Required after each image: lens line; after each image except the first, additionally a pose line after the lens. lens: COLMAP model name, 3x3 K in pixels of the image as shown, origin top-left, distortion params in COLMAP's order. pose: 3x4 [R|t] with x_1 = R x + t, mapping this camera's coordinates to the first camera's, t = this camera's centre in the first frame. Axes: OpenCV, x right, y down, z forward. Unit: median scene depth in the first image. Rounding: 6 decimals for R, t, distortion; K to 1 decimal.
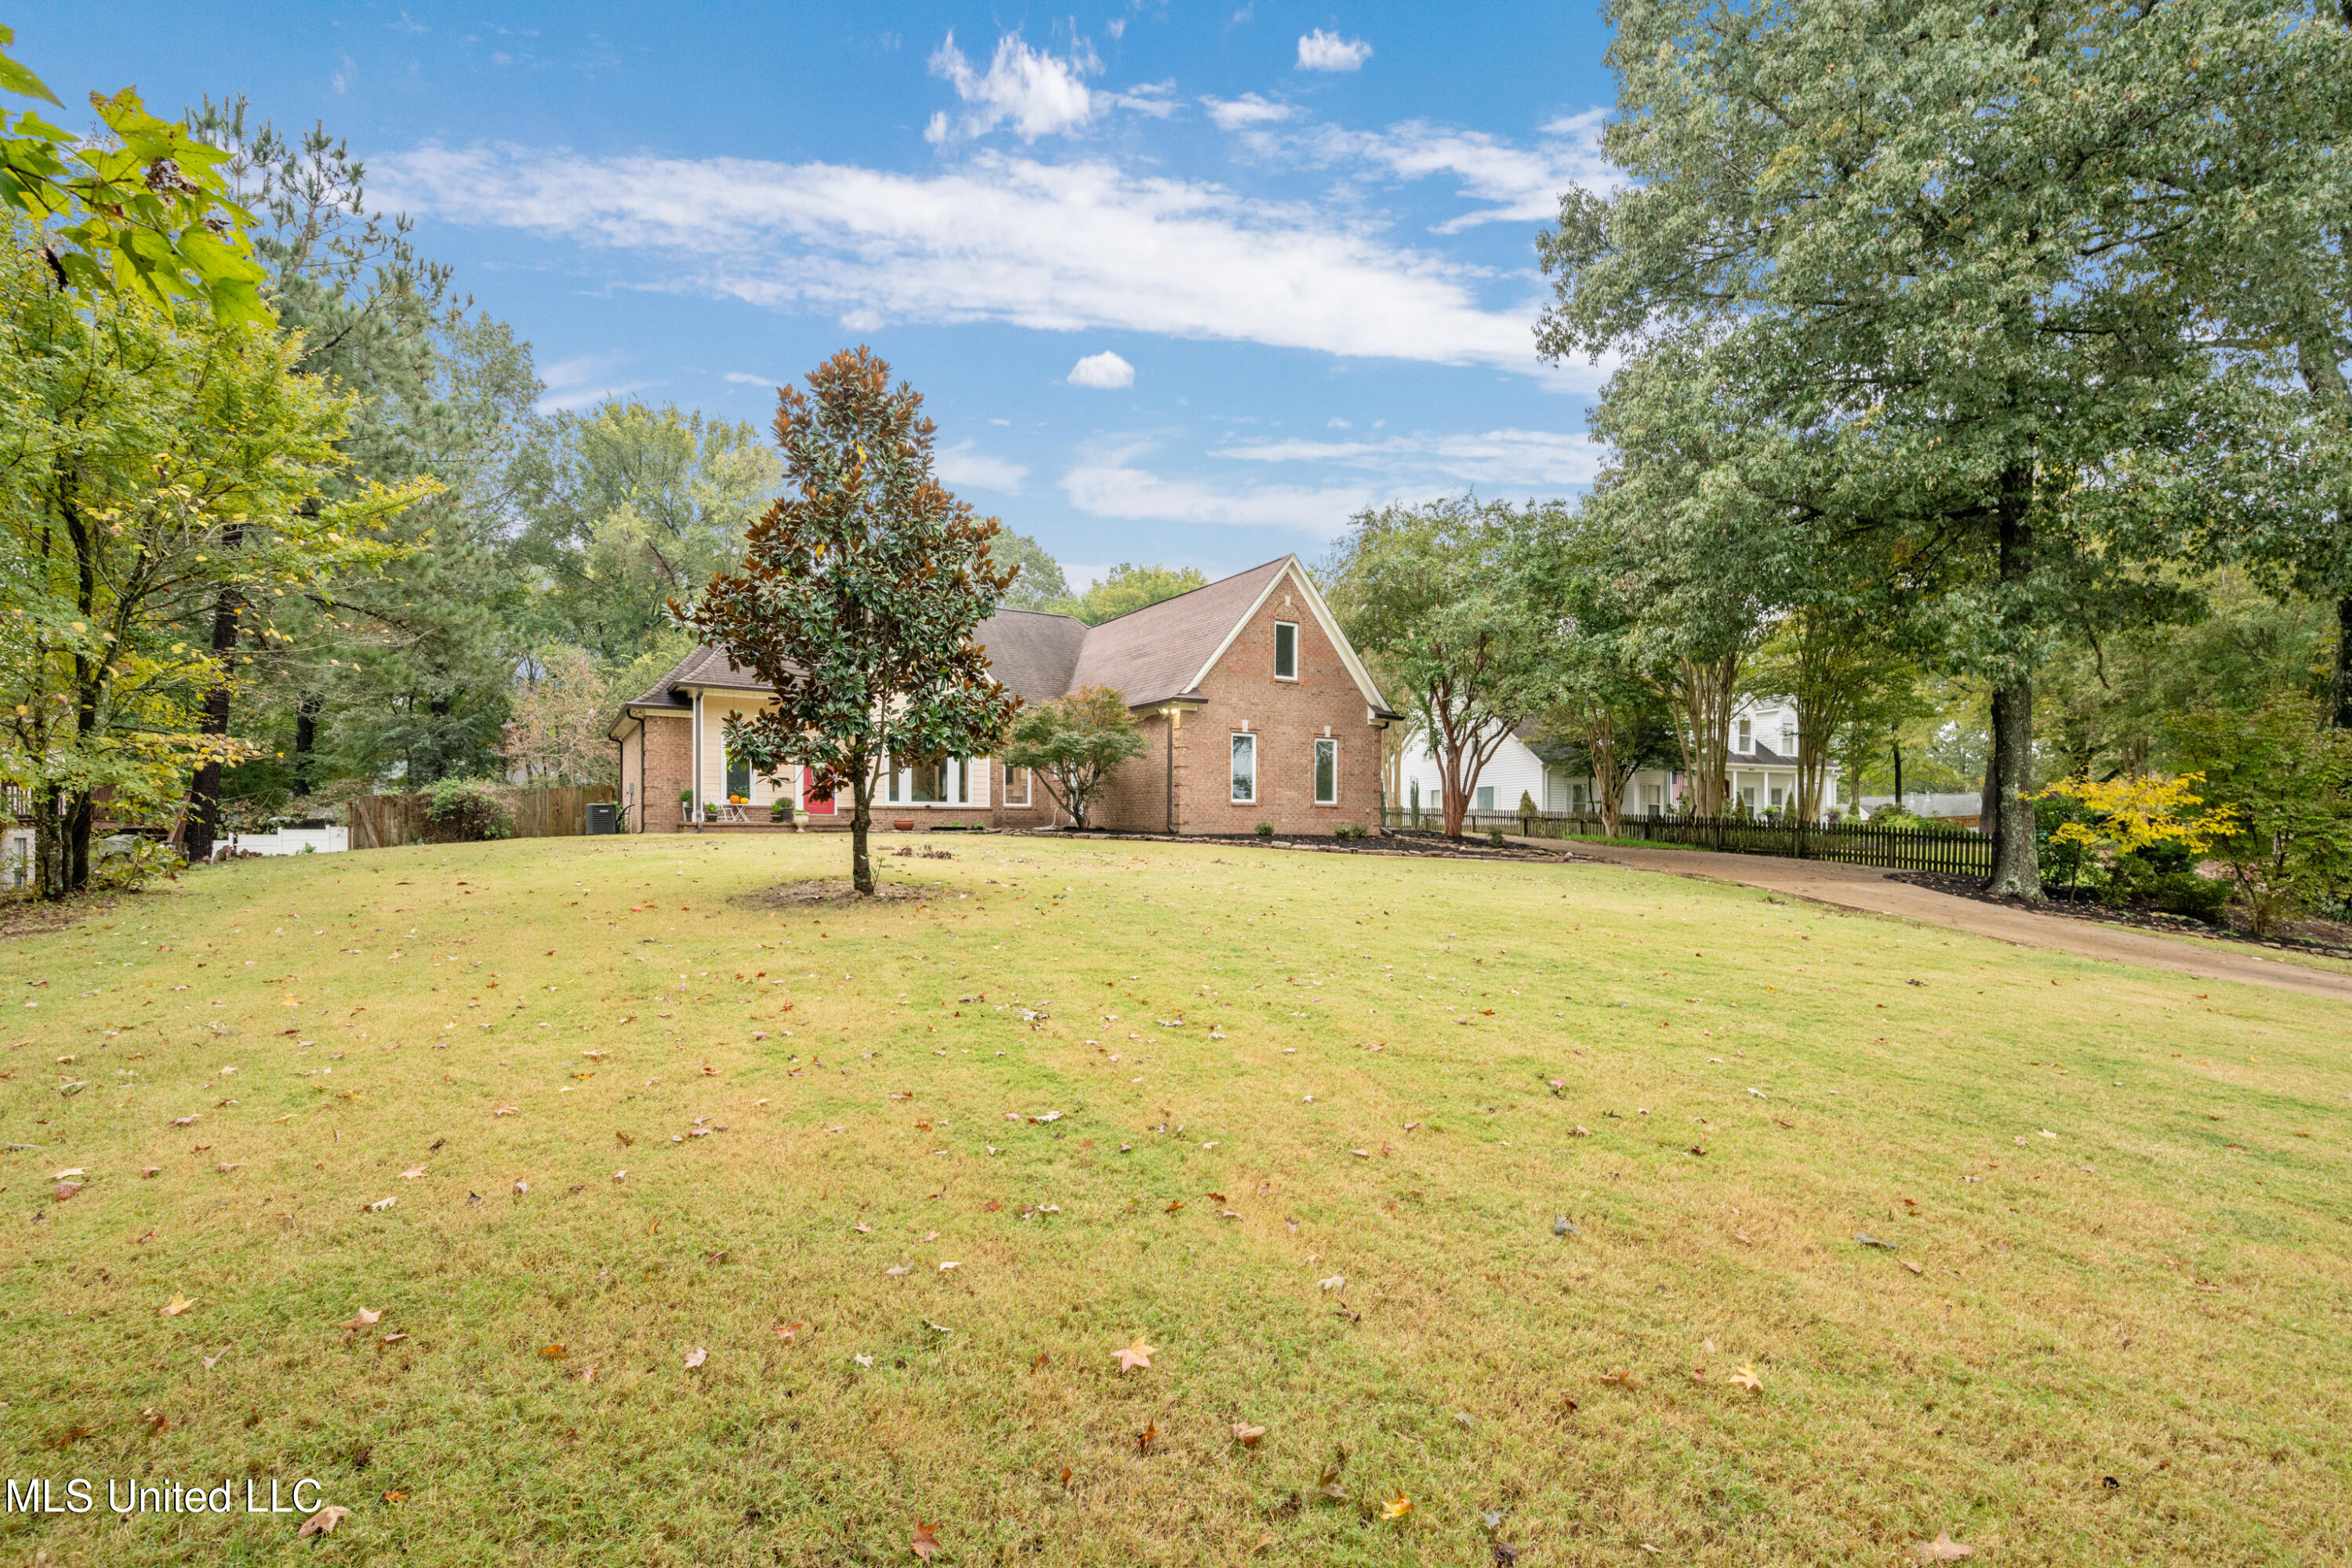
lens RADIAL K [[1061.4, 0, 1188.1], [0, 1061.4, 773.1], [0, 0, 1]] dist [0.001992, 0.000066]
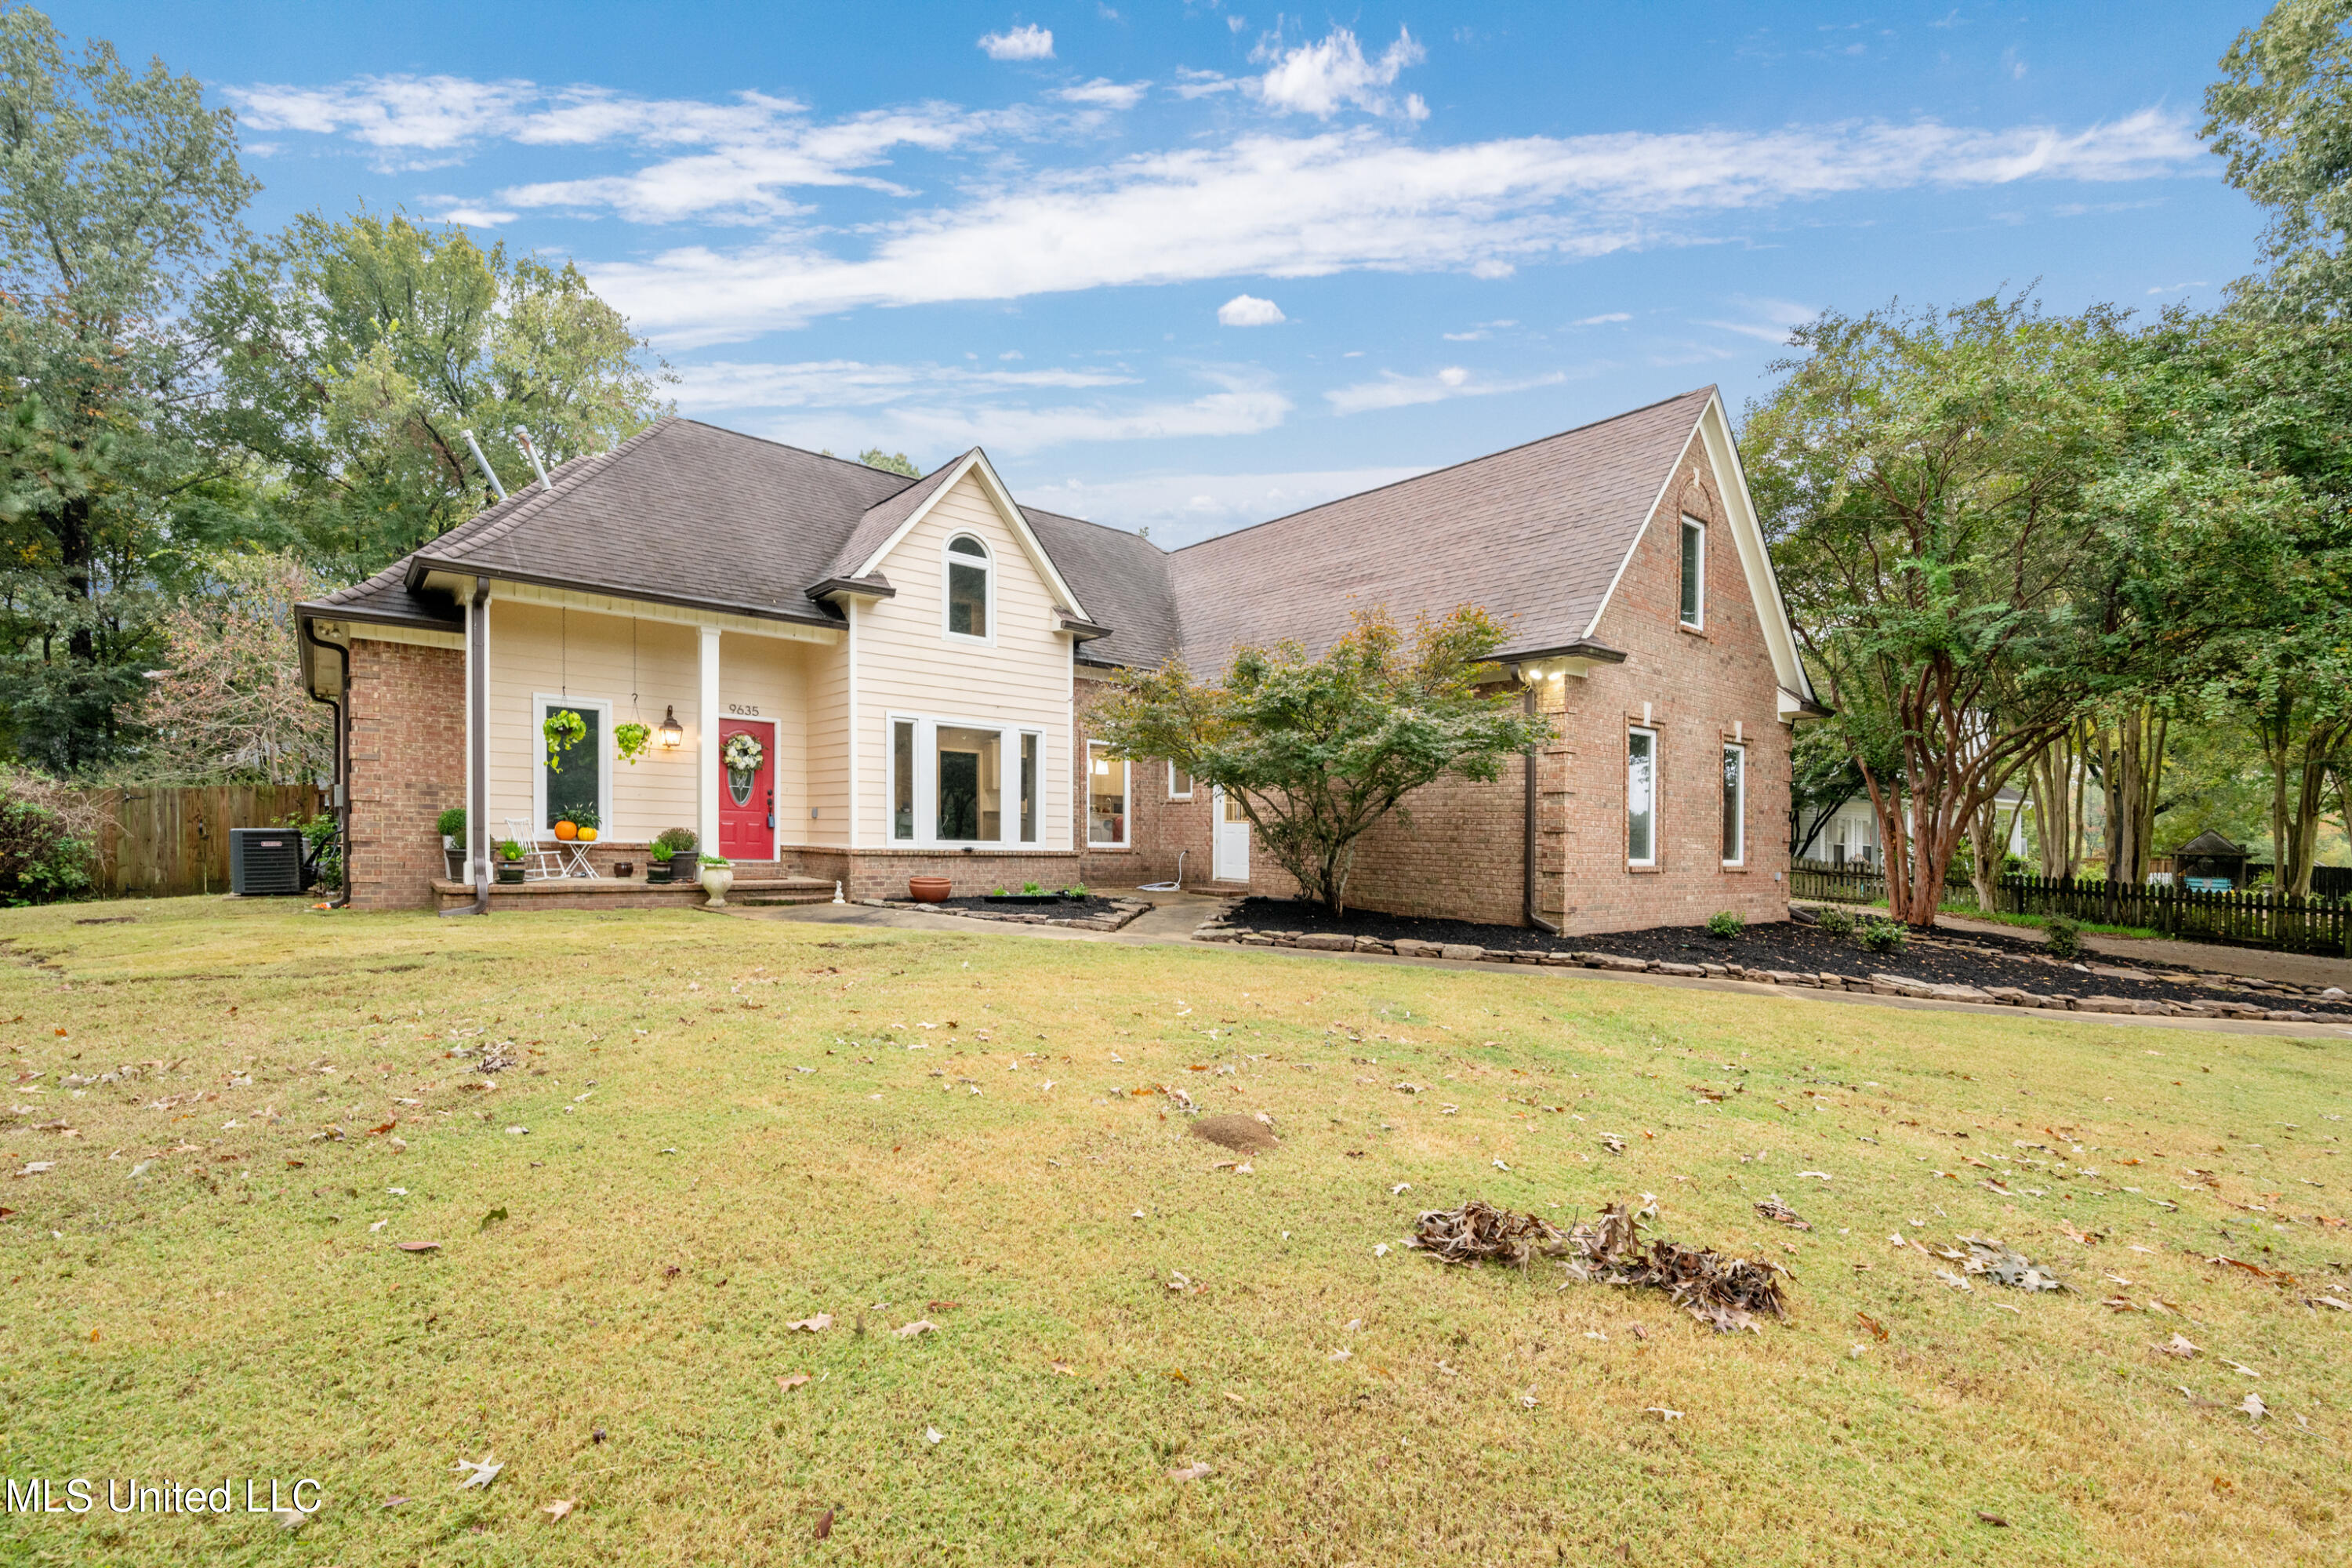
lens RADIAL K [[1059.0, 0, 1177.9], [0, 1059.0, 830.4], [0, 0, 1]] dist [-0.000689, -0.000100]
pose [[0.991245, 0.024249, 0.129789, -0.218389], [-0.031387, 0.998089, 0.053236, -0.008682], [-0.128250, -0.056844, 0.990111, 0.500010]]
